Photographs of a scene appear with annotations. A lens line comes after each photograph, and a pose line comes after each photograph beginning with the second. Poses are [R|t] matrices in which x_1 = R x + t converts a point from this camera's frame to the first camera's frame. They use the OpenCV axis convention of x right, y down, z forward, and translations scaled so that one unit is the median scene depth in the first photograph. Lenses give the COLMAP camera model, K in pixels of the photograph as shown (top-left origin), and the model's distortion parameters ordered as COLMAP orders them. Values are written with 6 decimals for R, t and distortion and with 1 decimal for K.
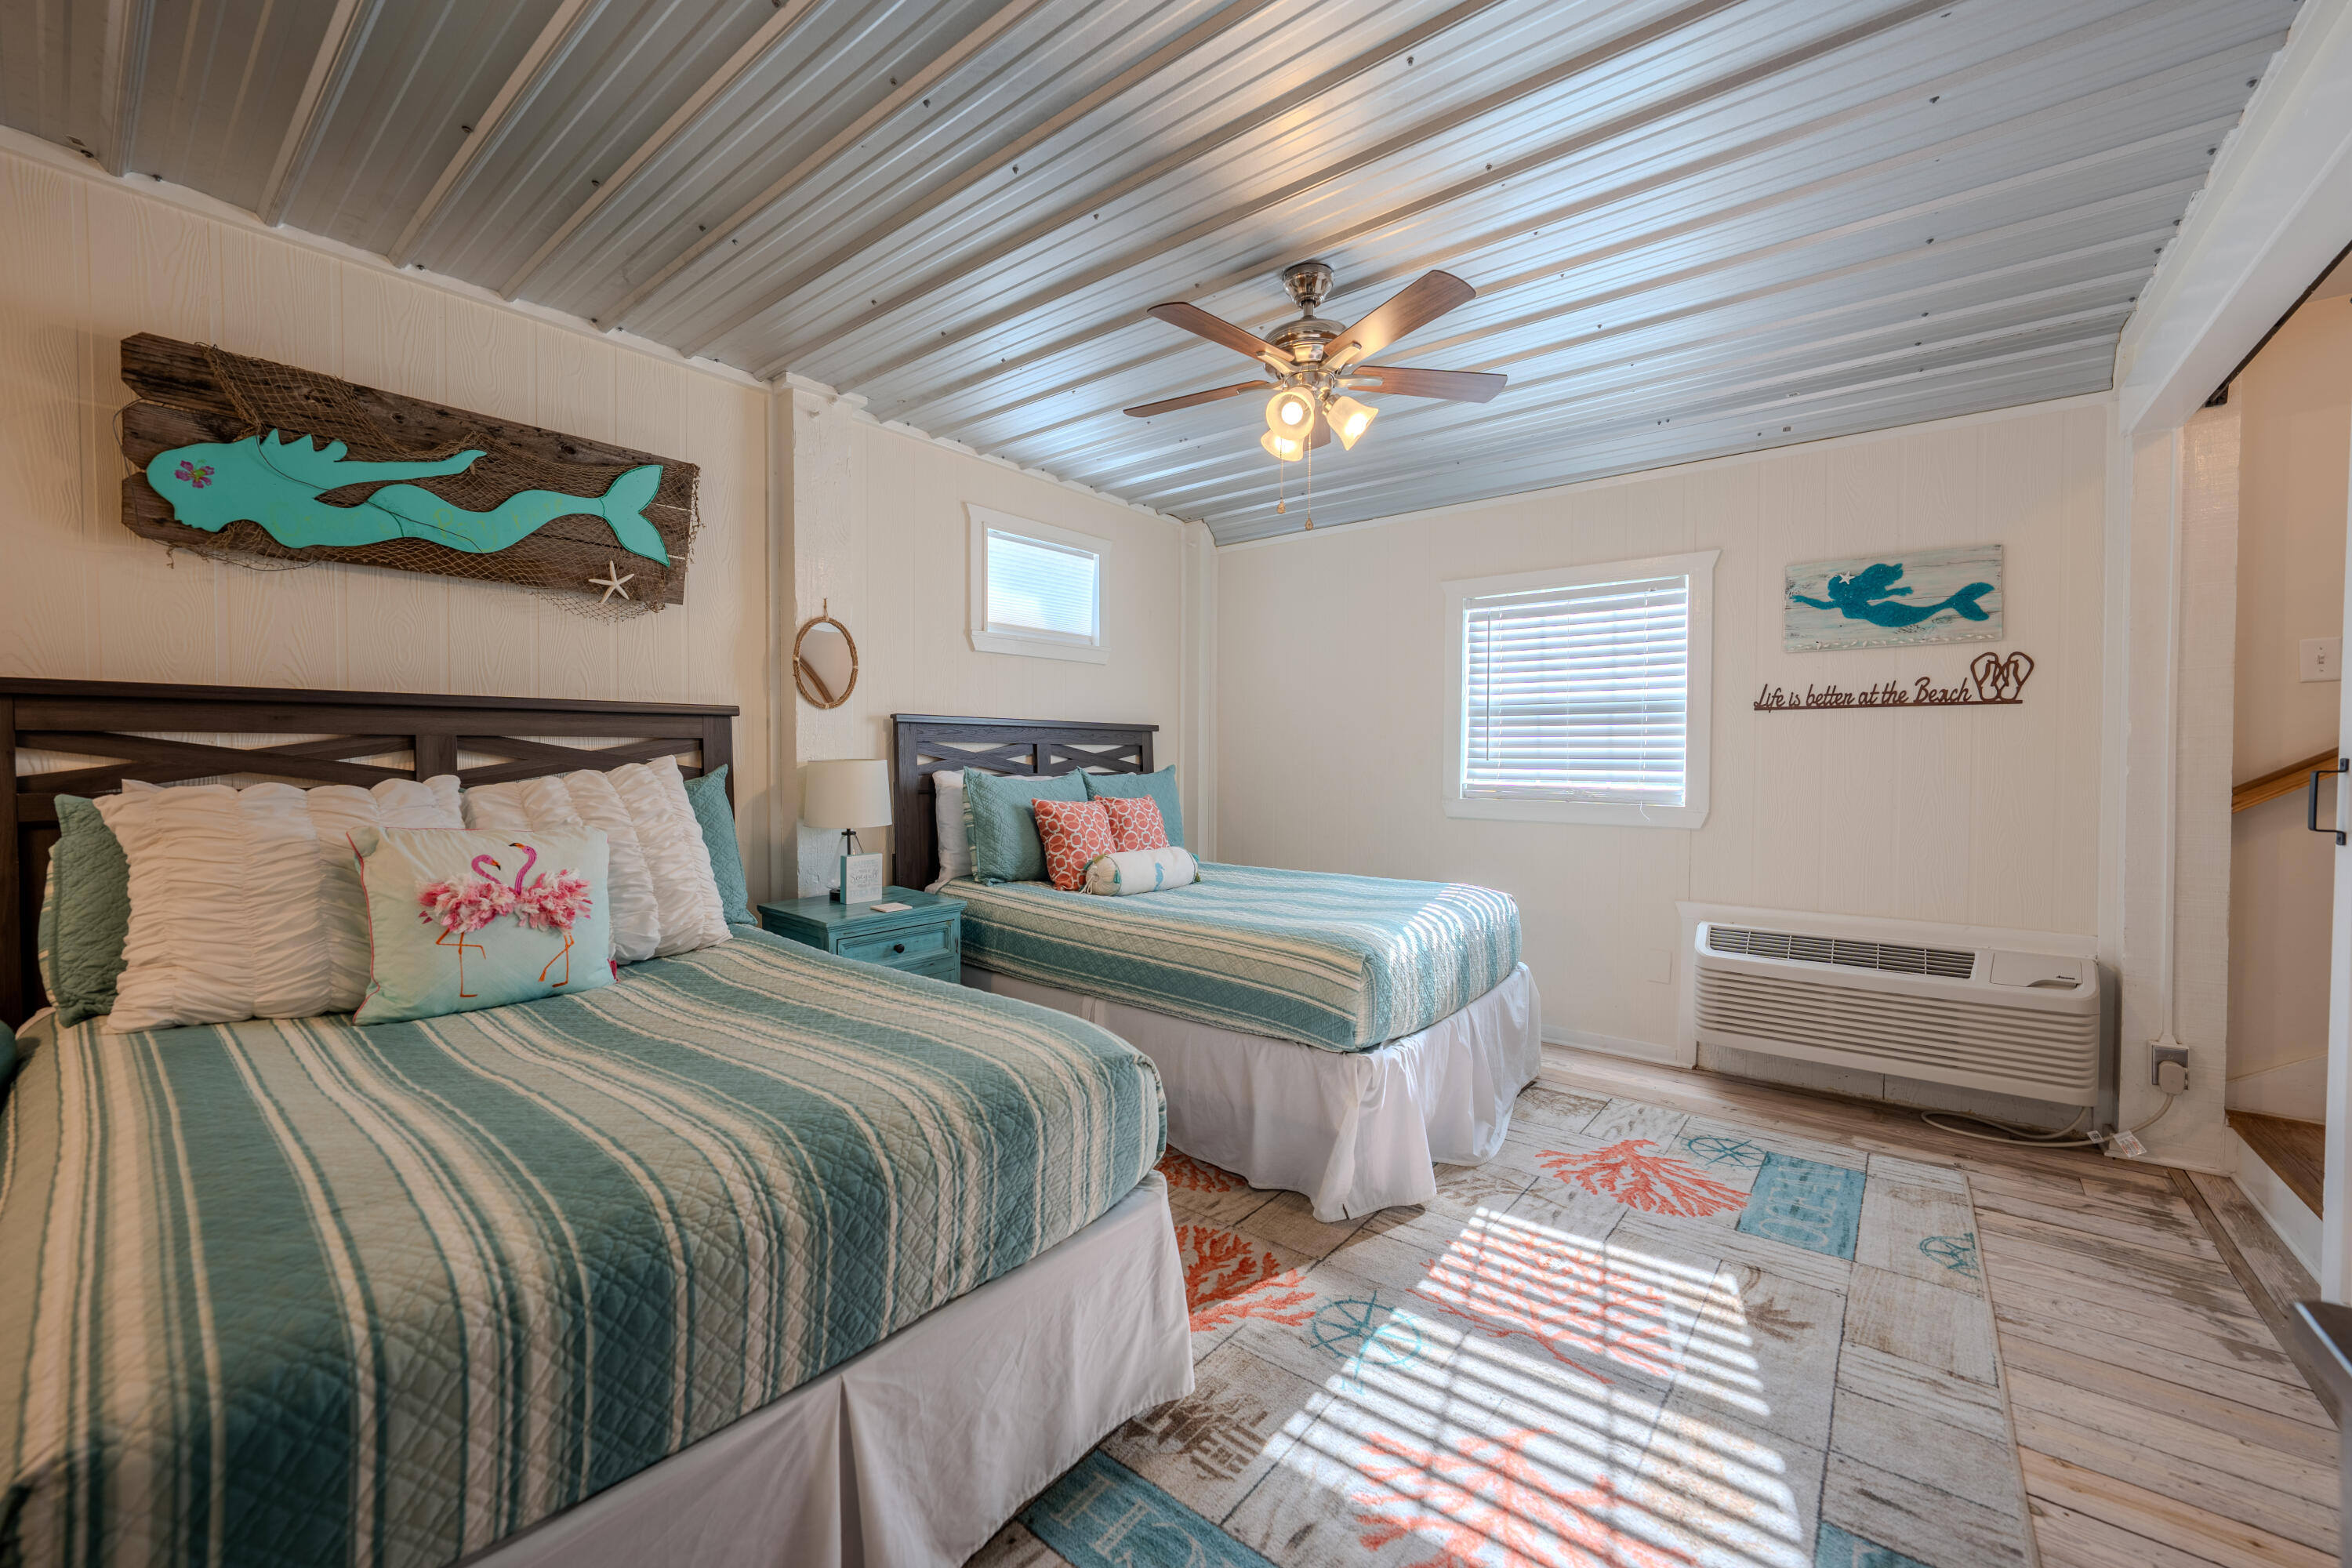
lens RADIAL K [[914.2, 0, 1179.7], [0, 914.2, 775.3], [0, 0, 1]] dist [-0.012582, 0.004191]
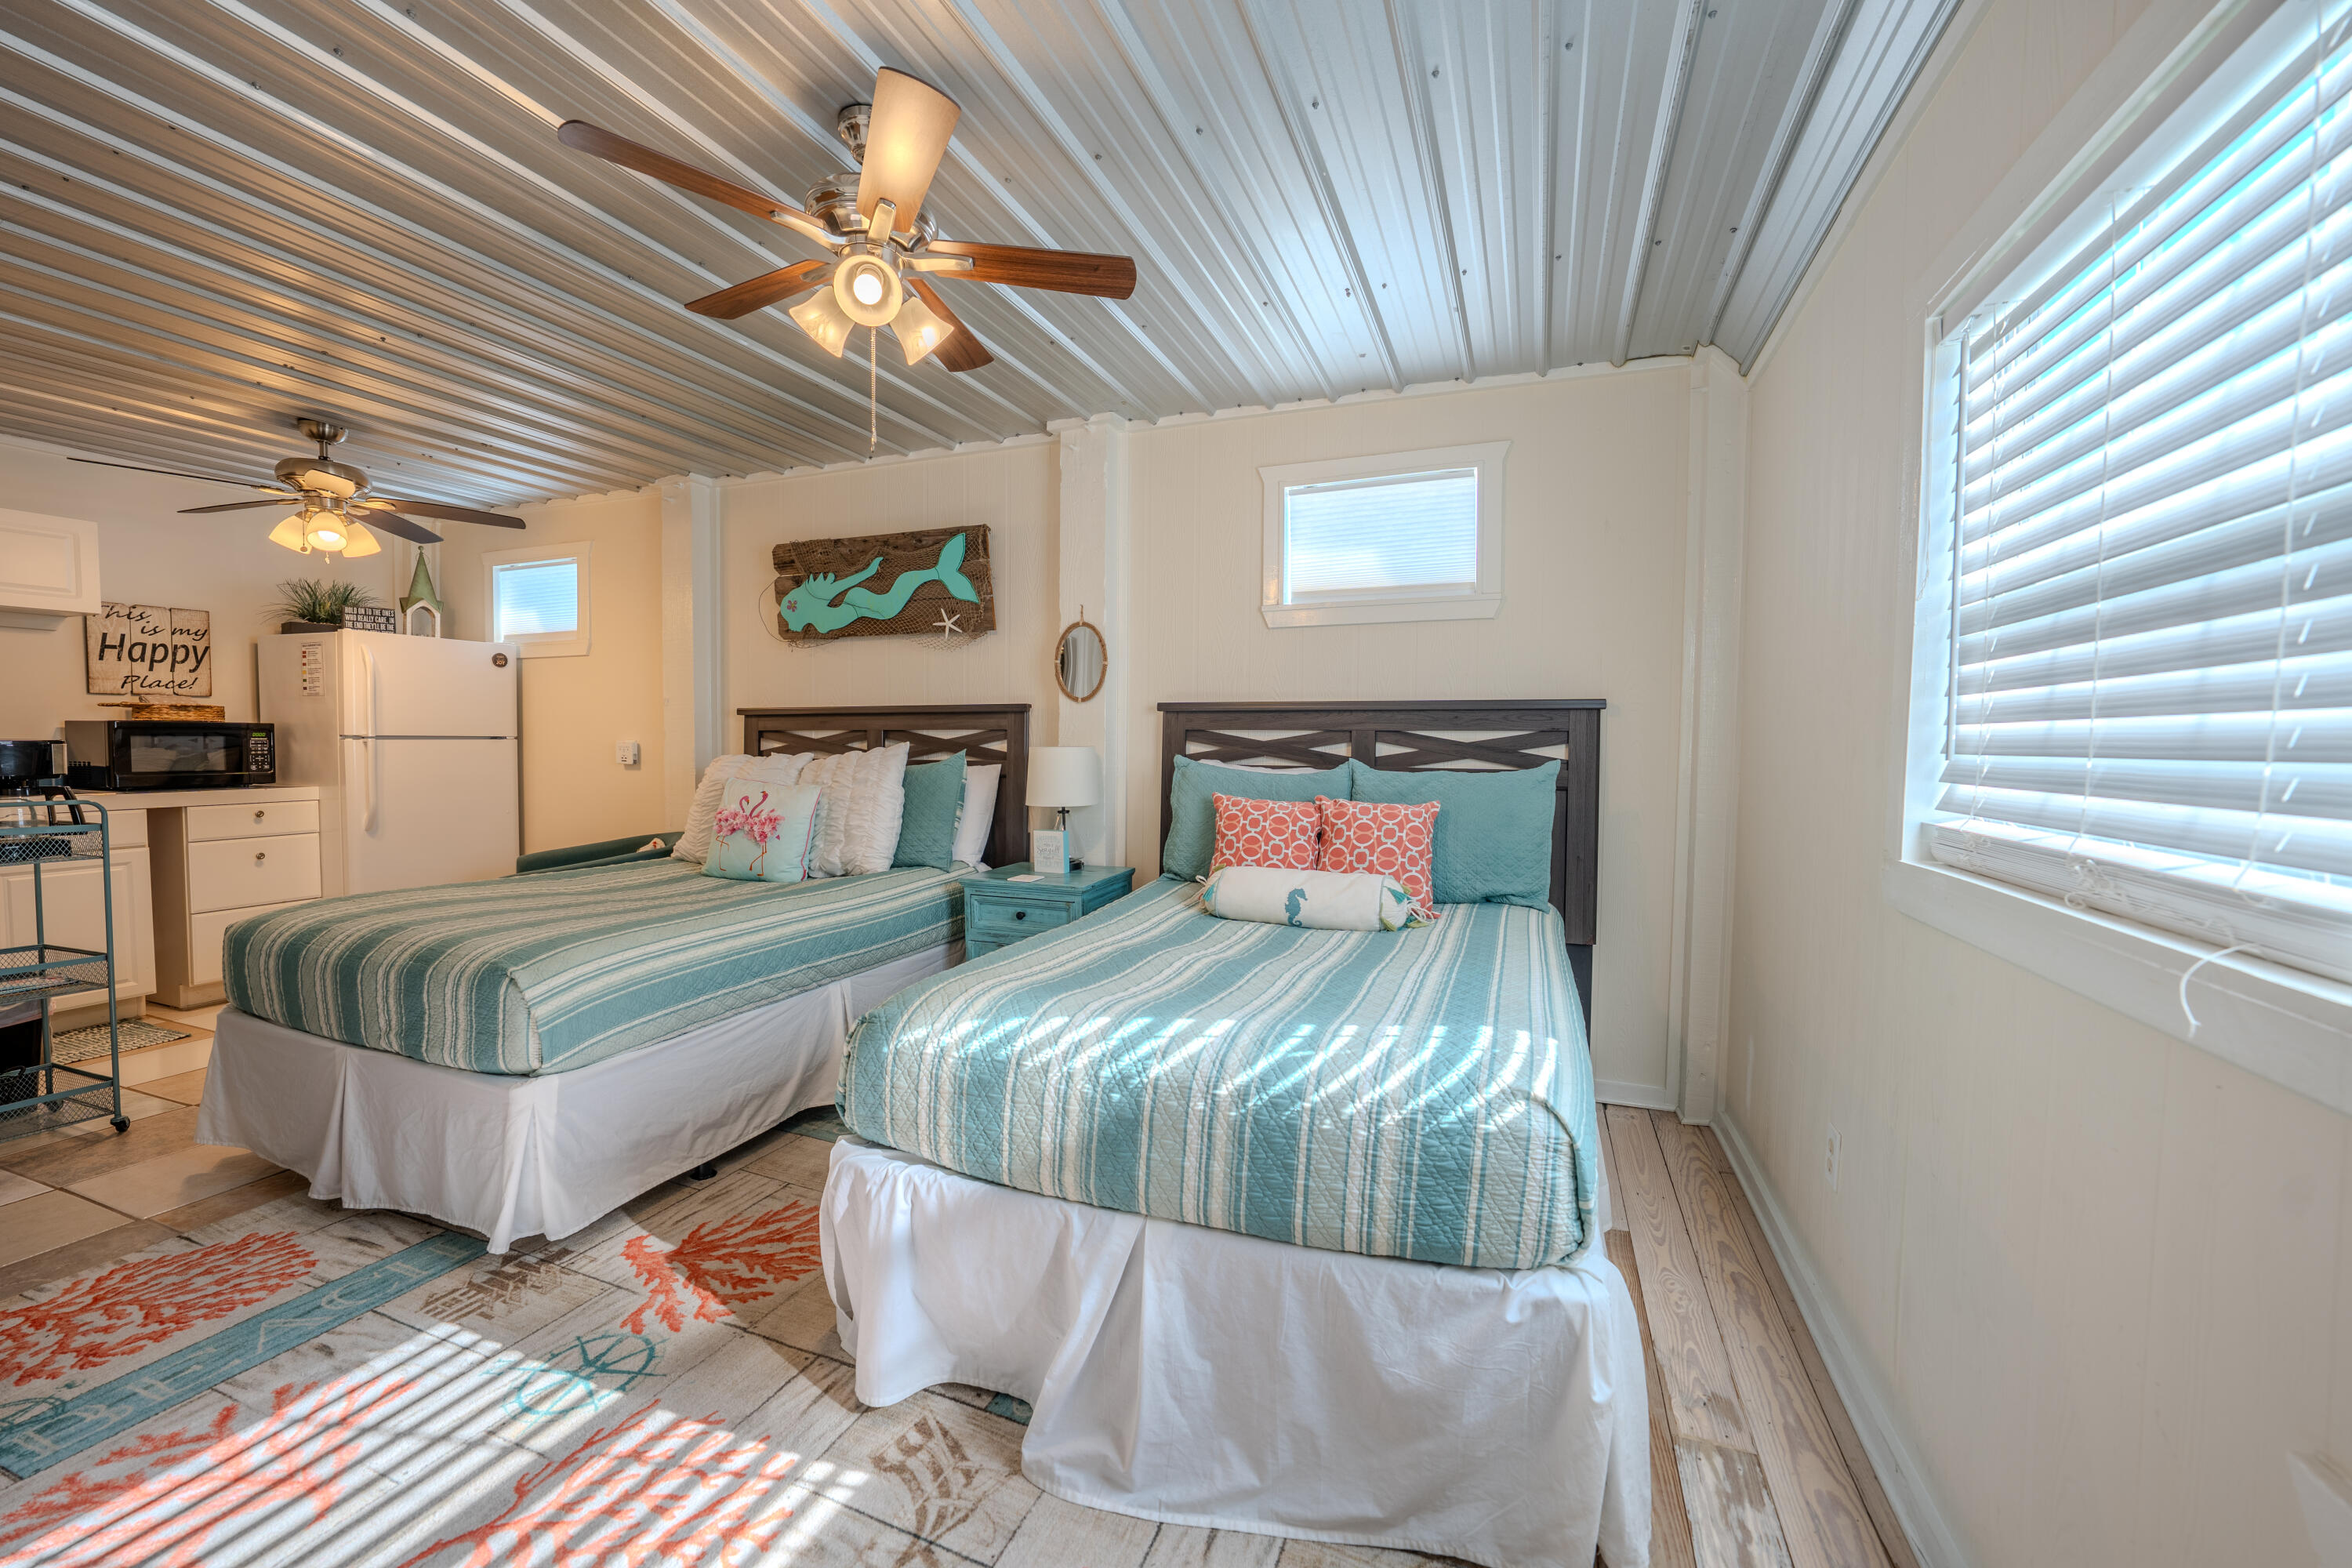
lens RADIAL K [[914.2, 0, 1182.4], [0, 914.2, 778.9], [0, 0, 1]] dist [-0.012582, 0.004191]
pose [[0.292342, 0.037067, -0.955595, 0.837109], [-0.027550, 0.999160, 0.030328, -0.017025], [0.955917, 0.017460, 0.293117, 0.884977]]
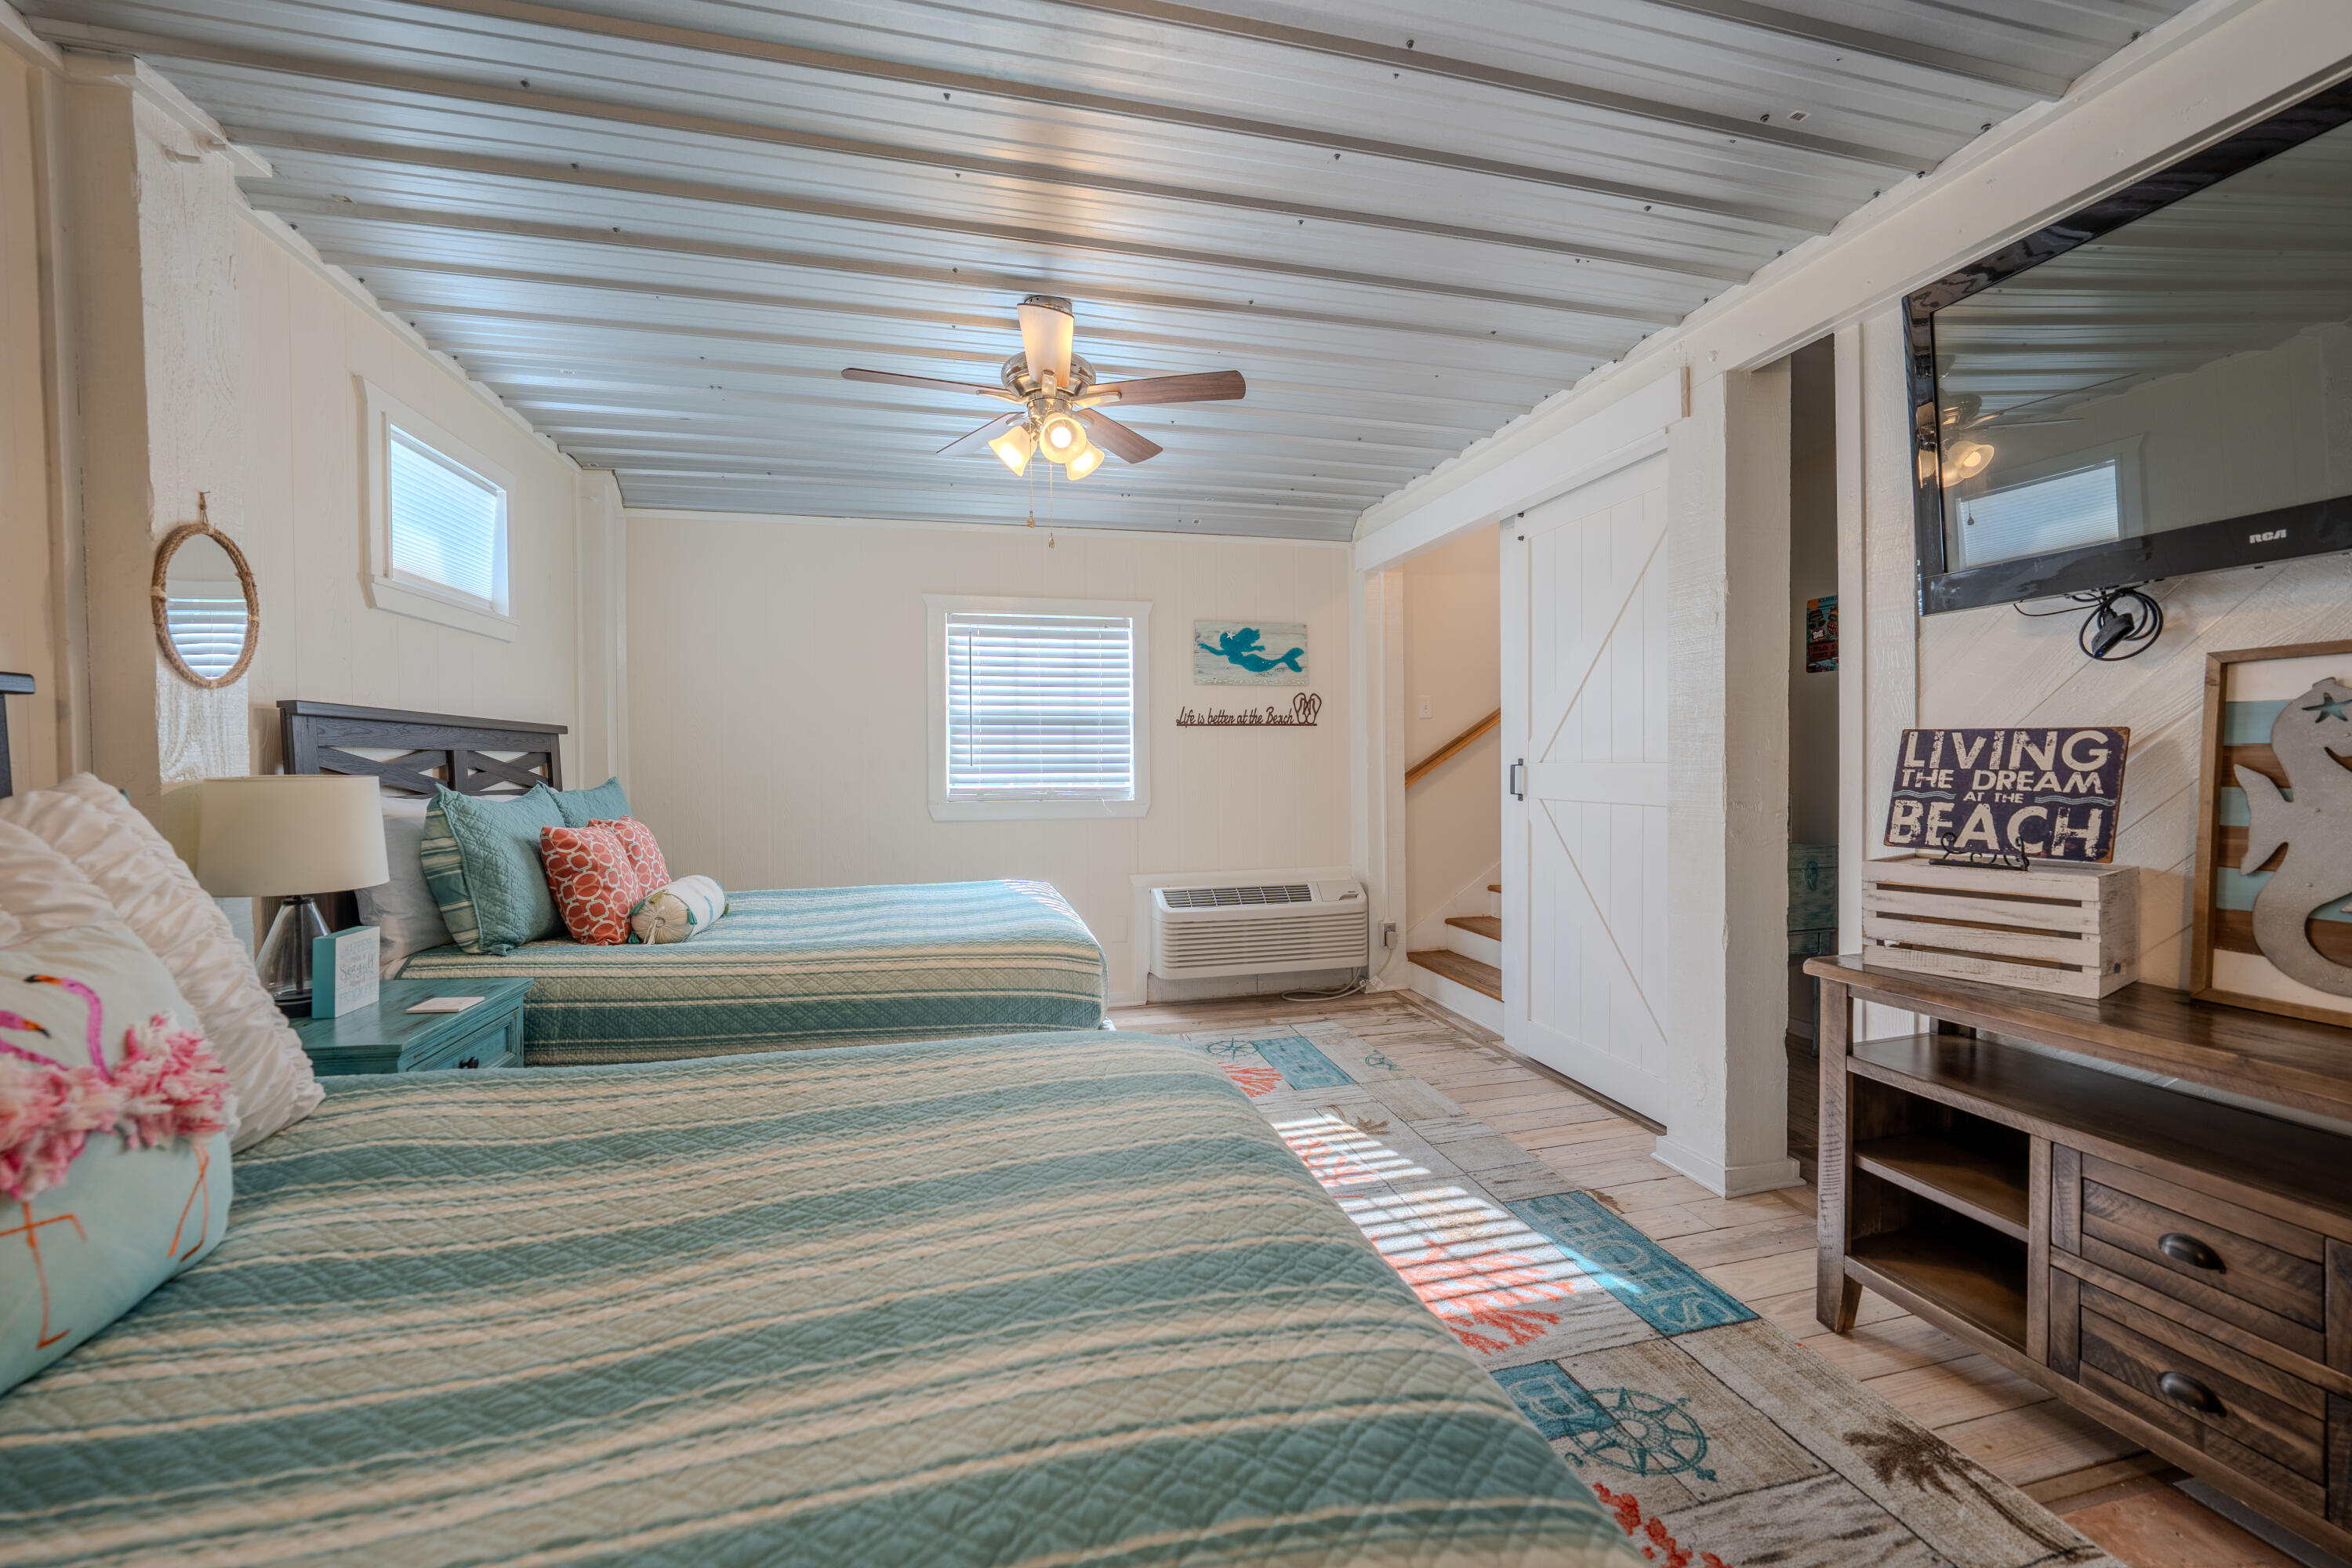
lens RADIAL K [[914.2, 0, 1175.5], [0, 914.2, 774.1], [0, 0, 1]] dist [-0.012582, 0.004191]
pose [[0.617484, -0.019259, 0.786348, -0.517627], [0.025702, 0.999660, 0.004301, -0.007426], [-0.786164, 0.017555, 0.617769, 0.207108]]
